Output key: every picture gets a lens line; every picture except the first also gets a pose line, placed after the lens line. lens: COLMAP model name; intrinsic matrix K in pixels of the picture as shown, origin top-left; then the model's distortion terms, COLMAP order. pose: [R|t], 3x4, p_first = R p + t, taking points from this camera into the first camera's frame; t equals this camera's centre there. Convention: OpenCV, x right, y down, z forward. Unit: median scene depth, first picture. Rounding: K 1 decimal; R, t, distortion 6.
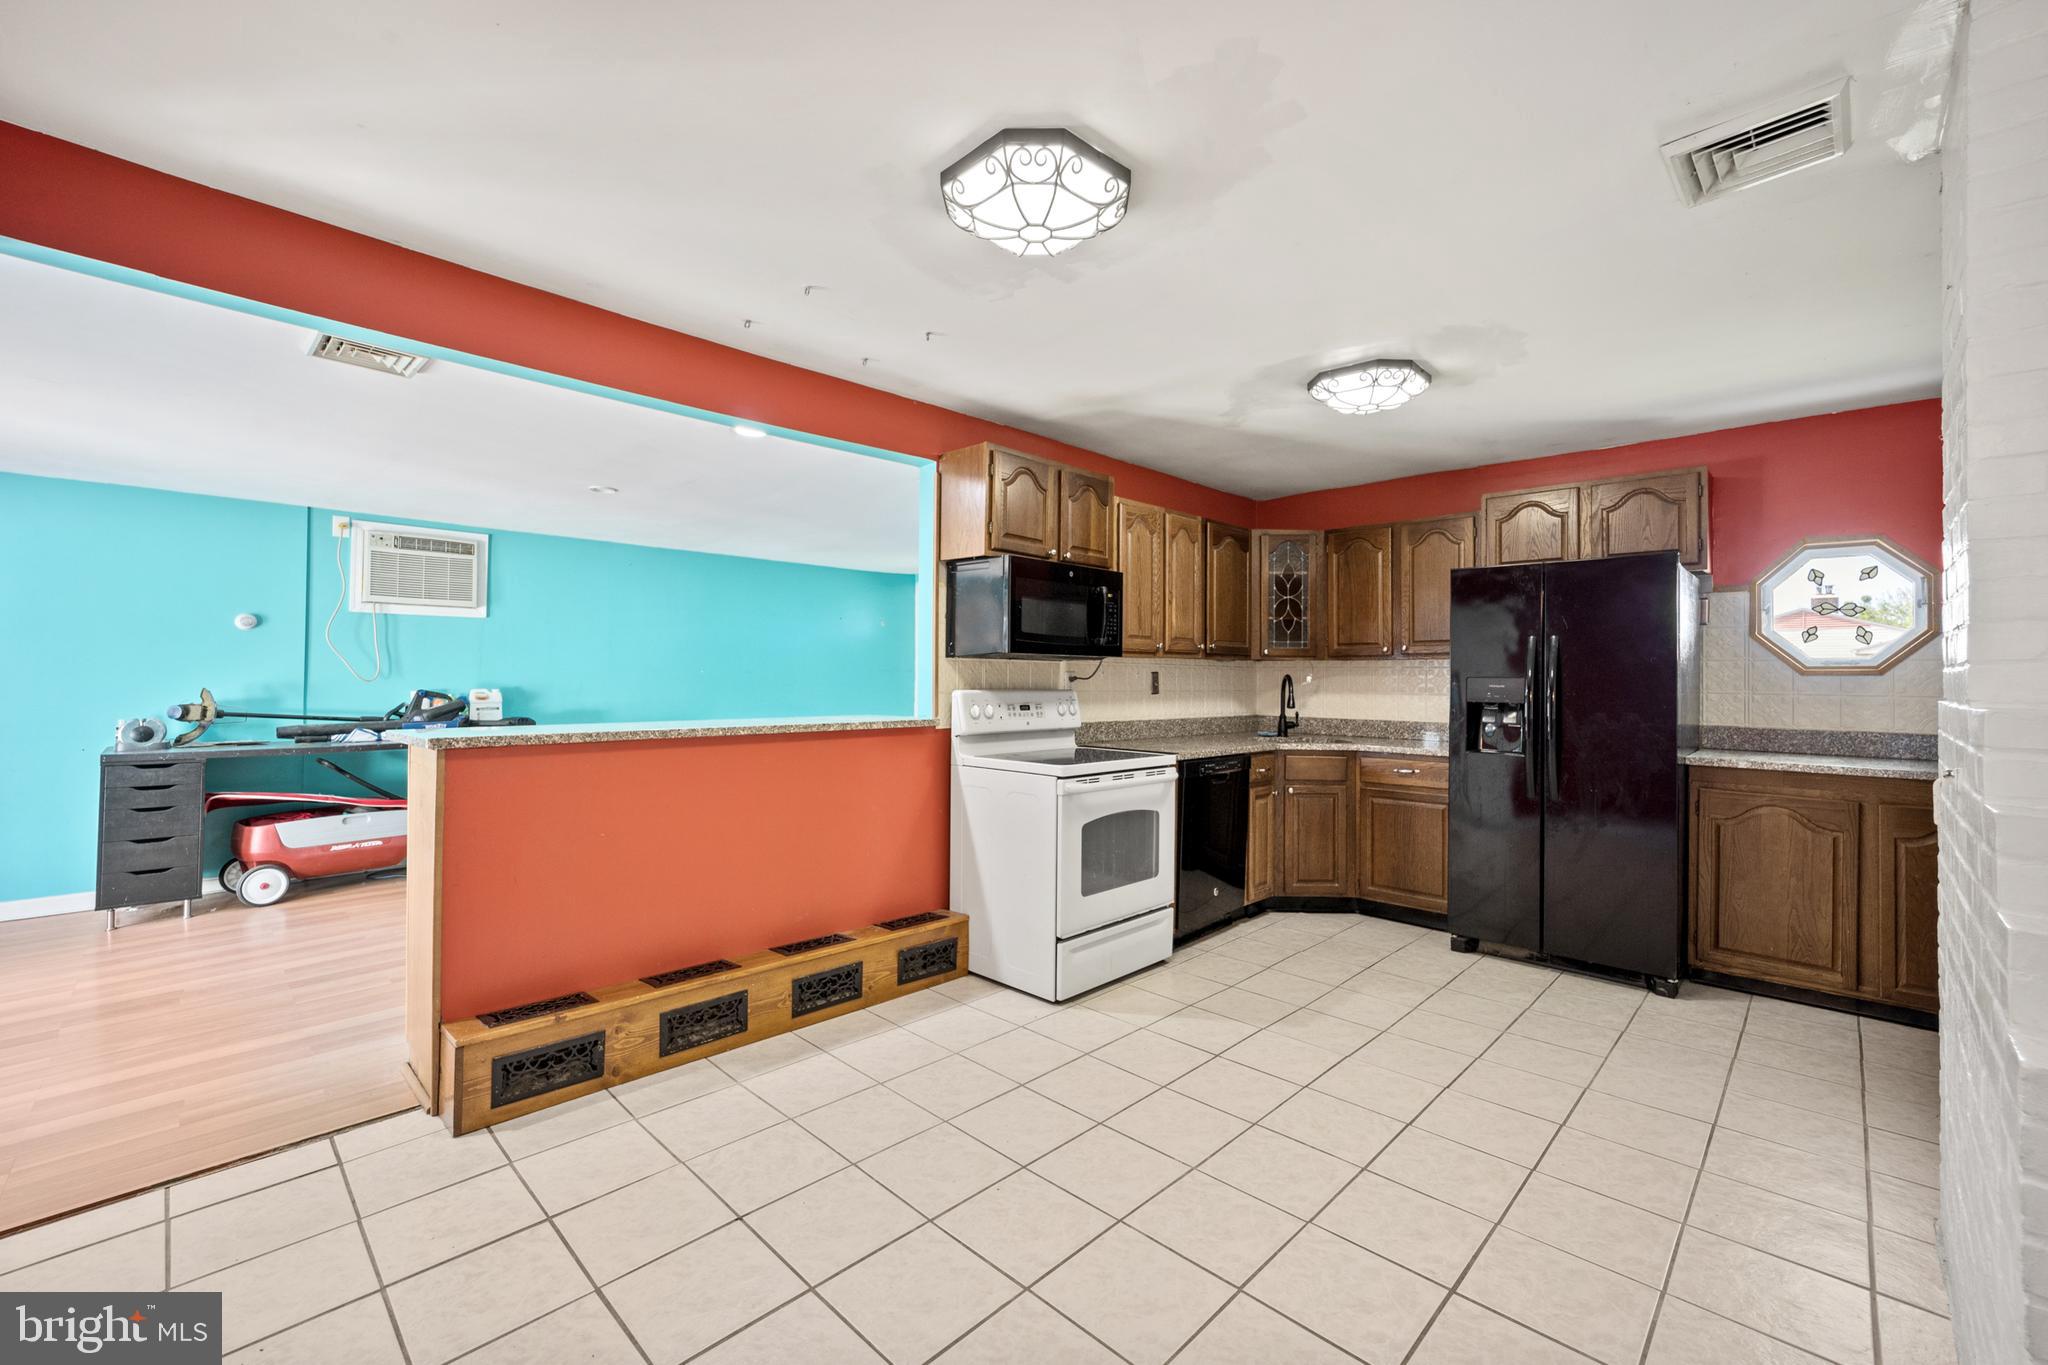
lens RADIAL K [[809.2, 0, 993.0], [0, 809.2, 669.6], [0, 0, 1]] dist [-0.015999, -0.000047]
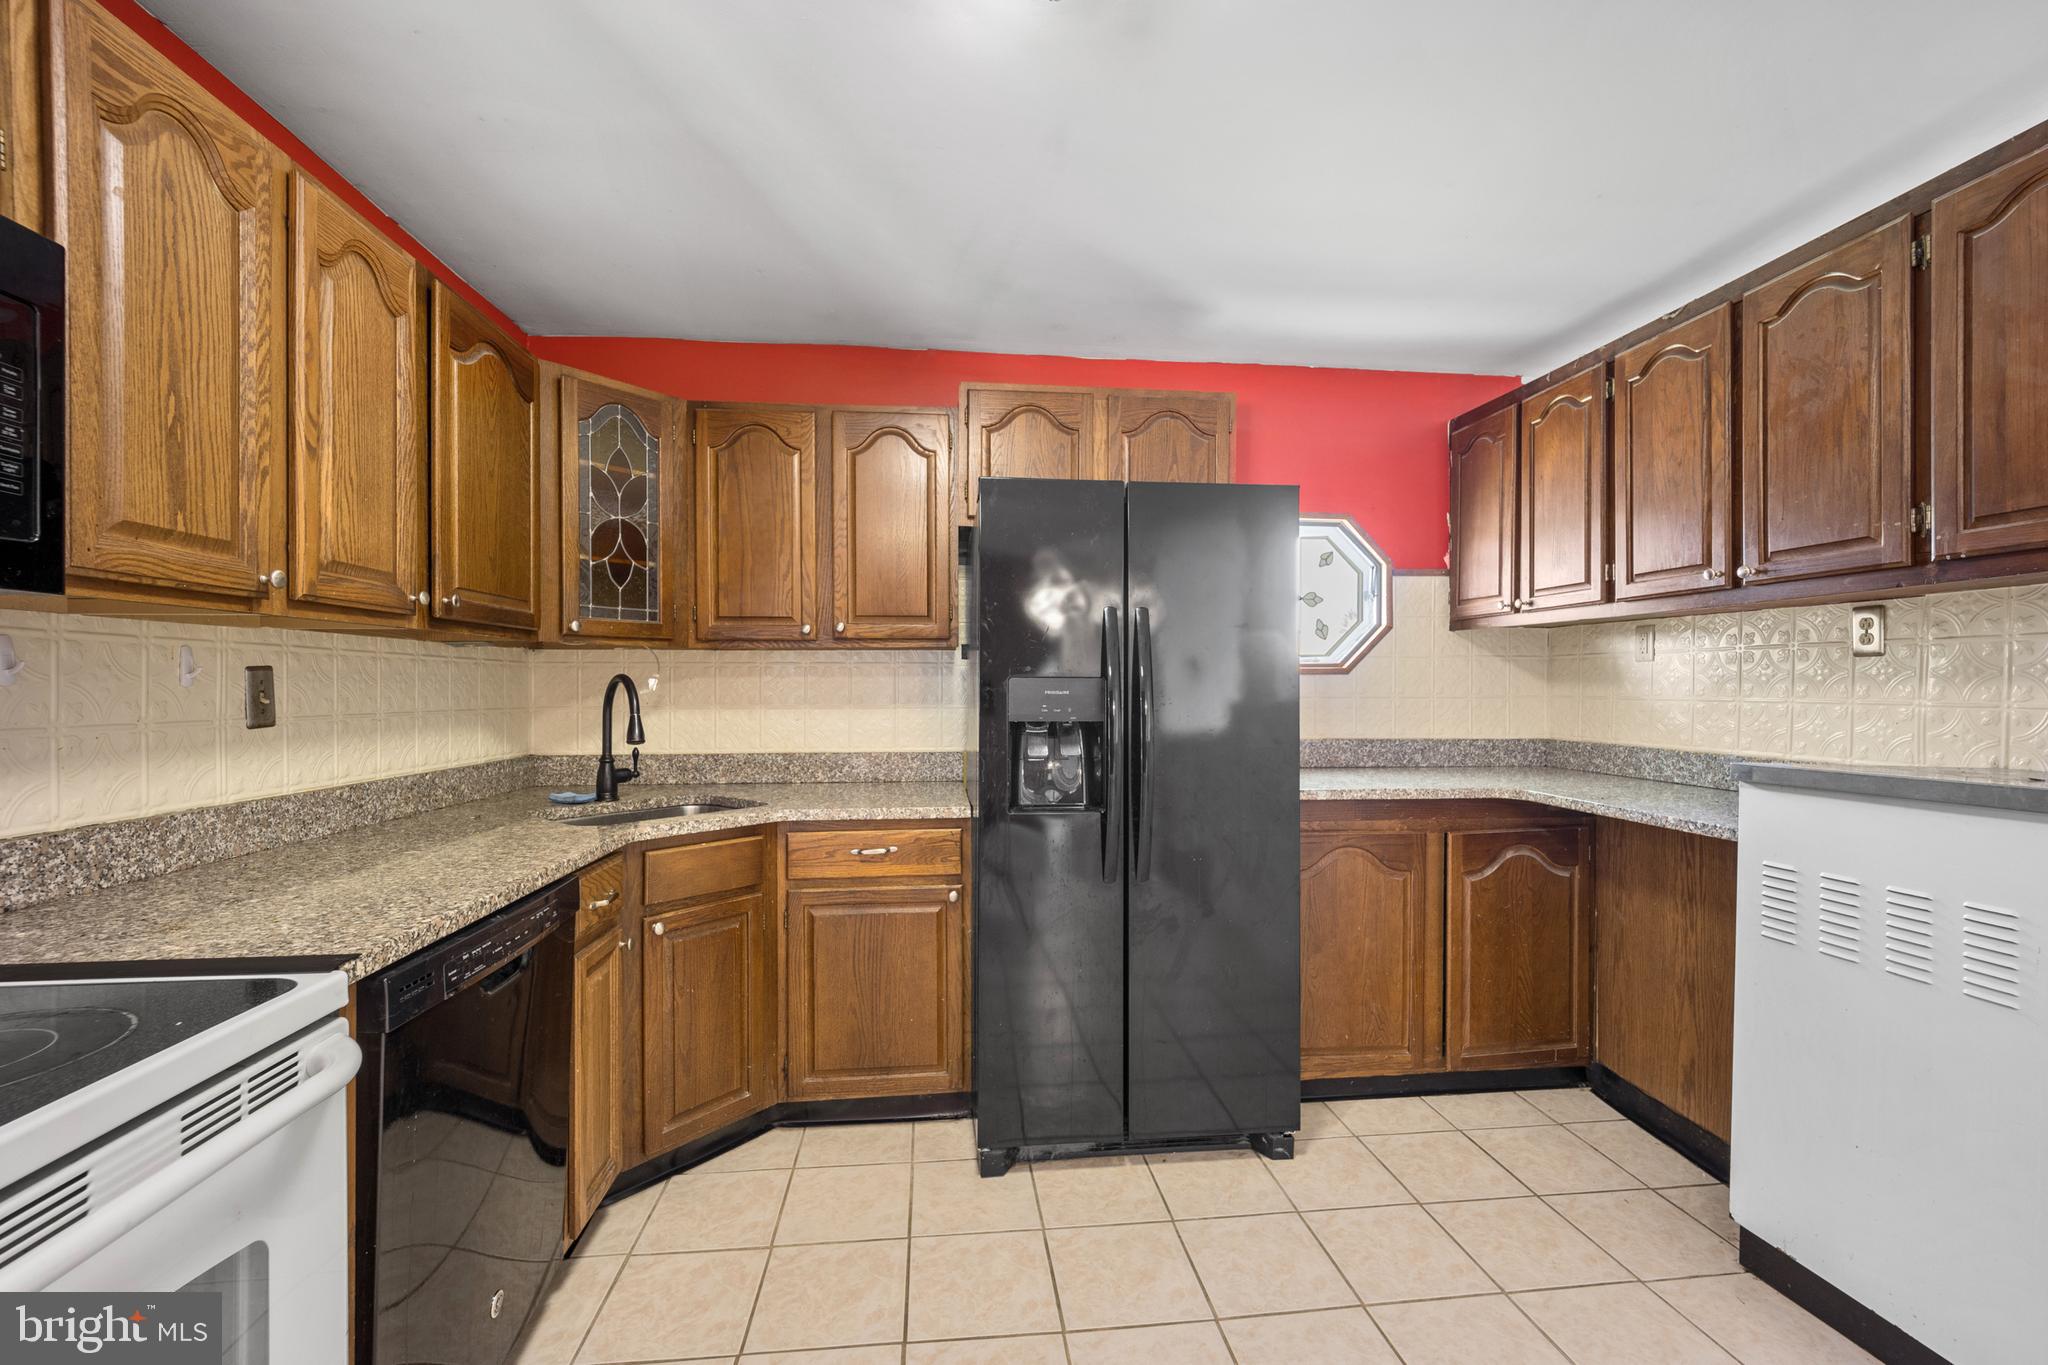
lens RADIAL K [[840.6, 0, 1026.1], [0, 840.6, 687.3], [0, 0, 1]] dist [0.000641, -0.000185]
pose [[0.605910, -0.009643, 0.795475, 0.119162], [-0.001267, 0.999914, 0.013086, 0.007674], [-0.795532, -0.008937, 0.605845, 0.548513]]
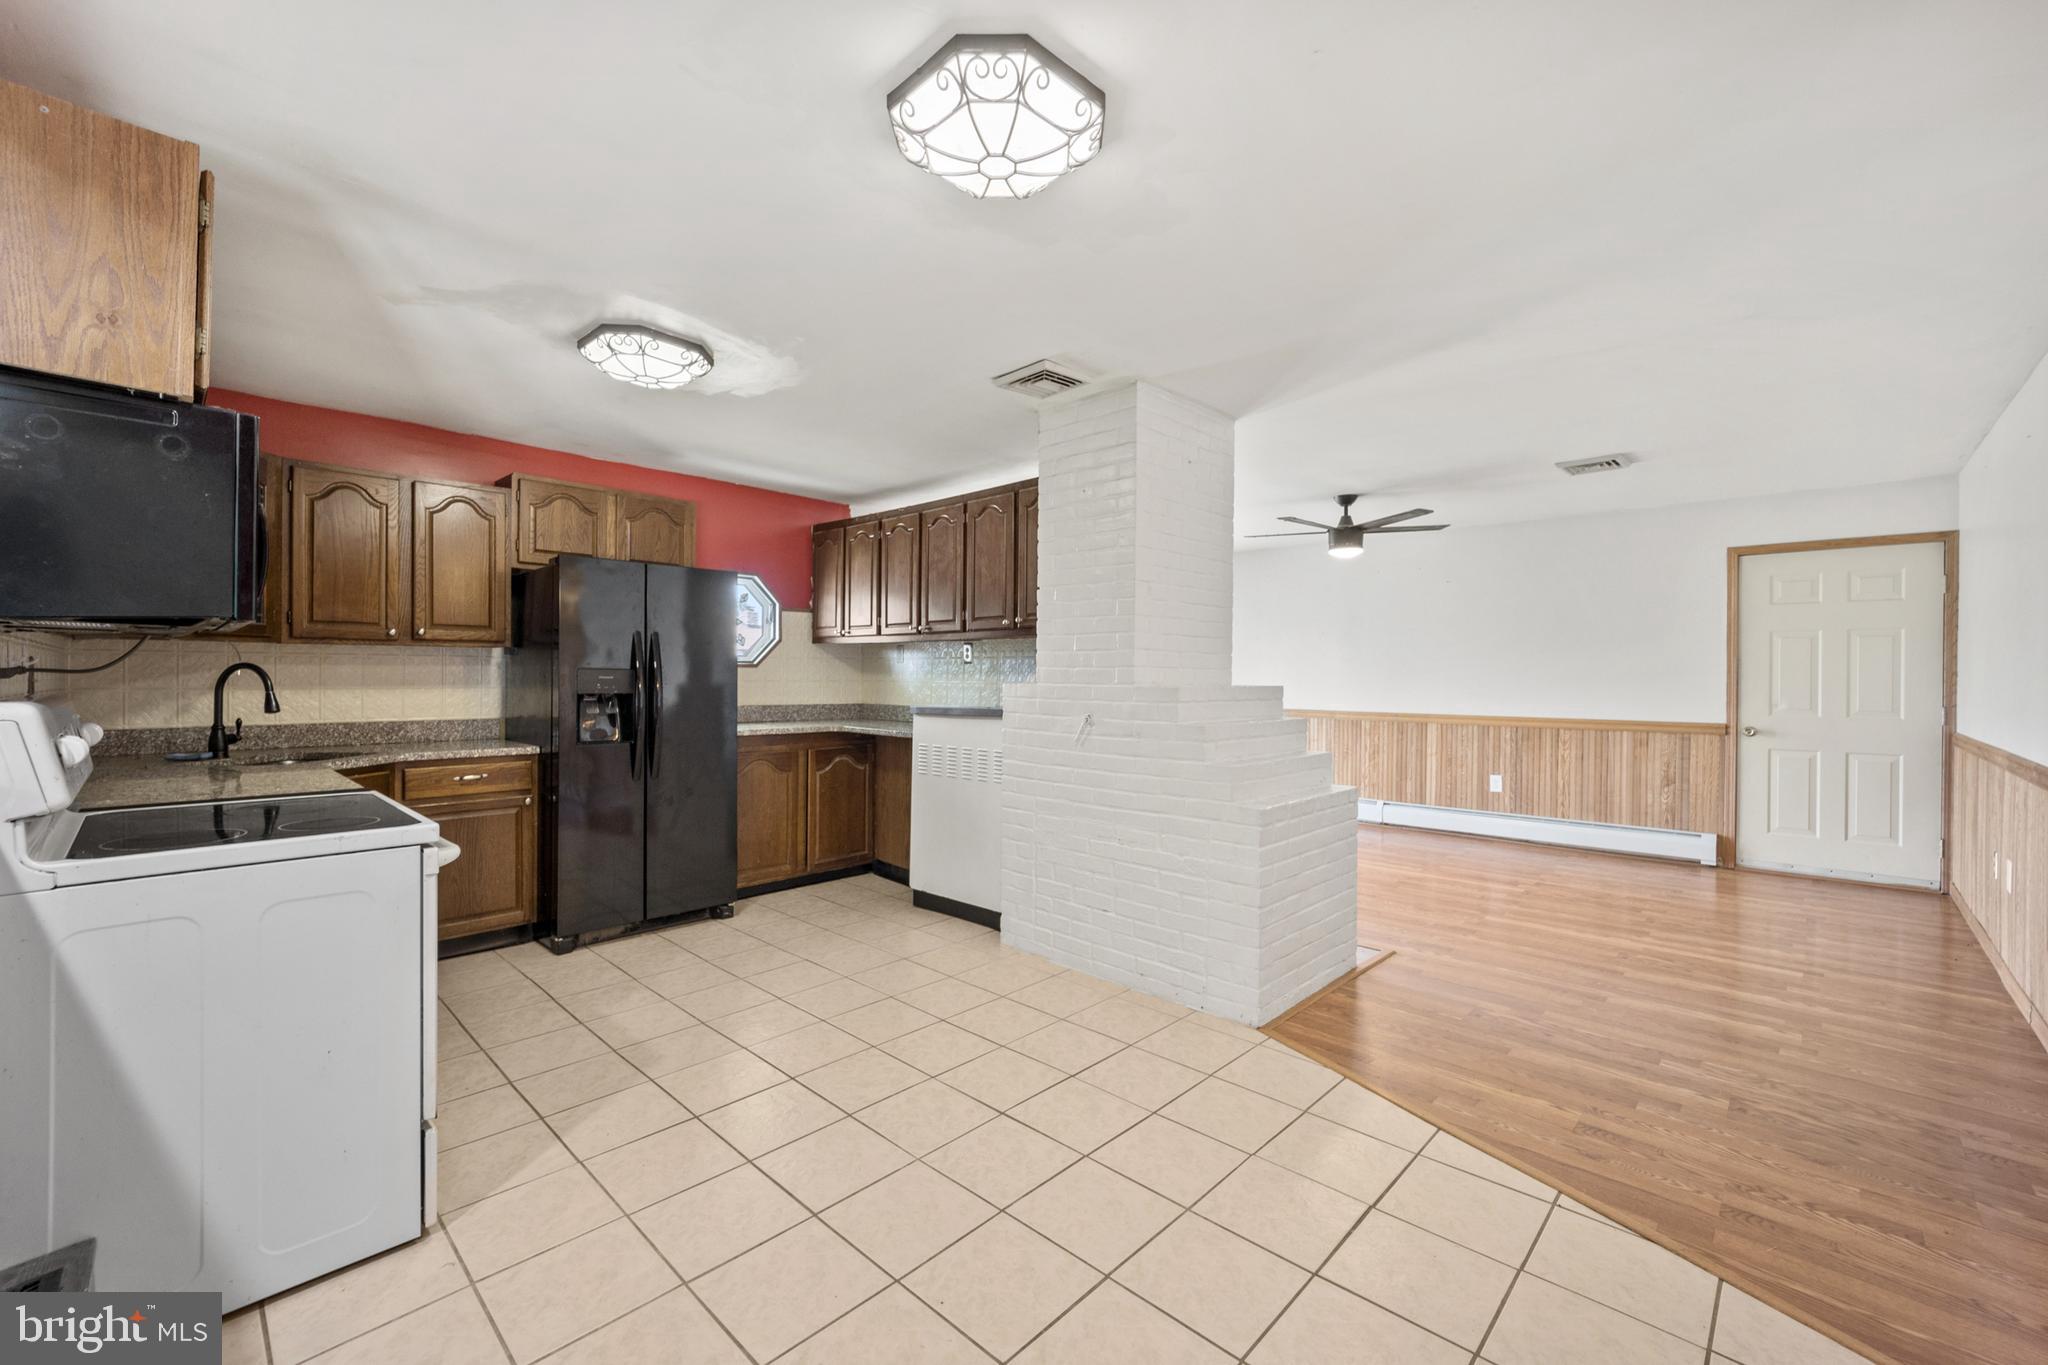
lens RADIAL K [[837.1, 0, 1020.5], [0, 837.1, 677.3], [0, 0, 1]] dist [-0.021008, -0.000070]
pose [[-0.044315, -0.010957, 0.998958, -0.373415], [-0.015132, 0.999832, 0.010296, 0.001669], [-0.998903, -0.014660, -0.044473, 0.435339]]
